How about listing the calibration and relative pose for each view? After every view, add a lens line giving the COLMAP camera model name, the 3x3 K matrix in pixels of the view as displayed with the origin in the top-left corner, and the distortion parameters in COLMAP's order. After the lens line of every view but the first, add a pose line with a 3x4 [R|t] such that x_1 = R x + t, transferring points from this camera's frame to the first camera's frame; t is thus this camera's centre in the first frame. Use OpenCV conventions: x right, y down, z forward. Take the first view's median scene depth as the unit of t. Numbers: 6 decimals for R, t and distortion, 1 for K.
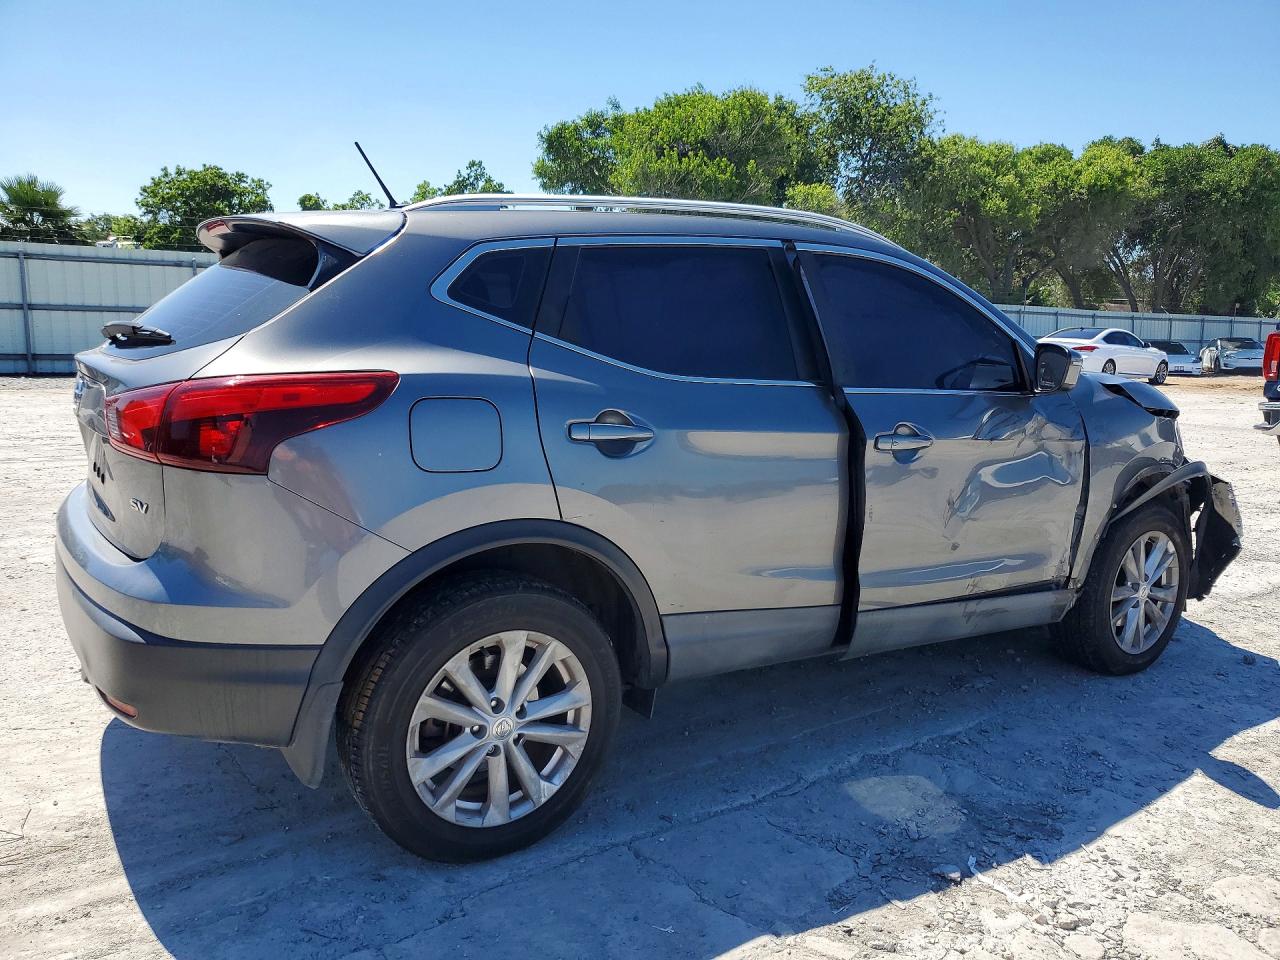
lens RADIAL K [[944.9, 0, 623.2], [0, 944.9, 454.4], [0, 0, 1]] dist [0.007726, 0.000946]
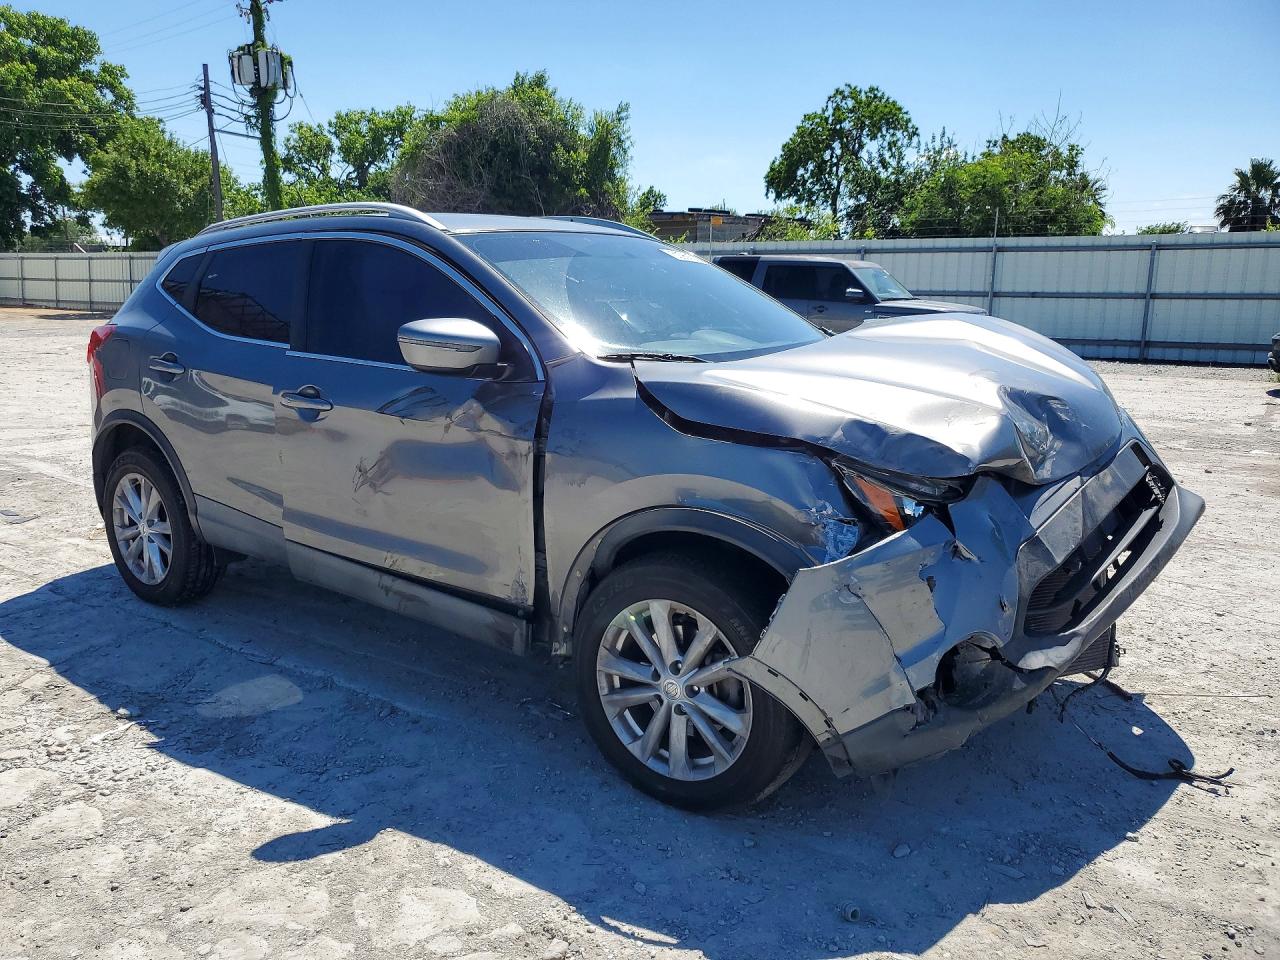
lens RADIAL K [[944.9, 0, 623.2], [0, 944.9, 454.4], [0, 0, 1]] dist [0.007726, 0.000946]
pose [[0.396592, 0.140454, -0.907187, 1.348079], [-0.130692, 0.986799, 0.095645, -0.098631], [0.908644, 0.080630, 0.409713, 0.803419]]
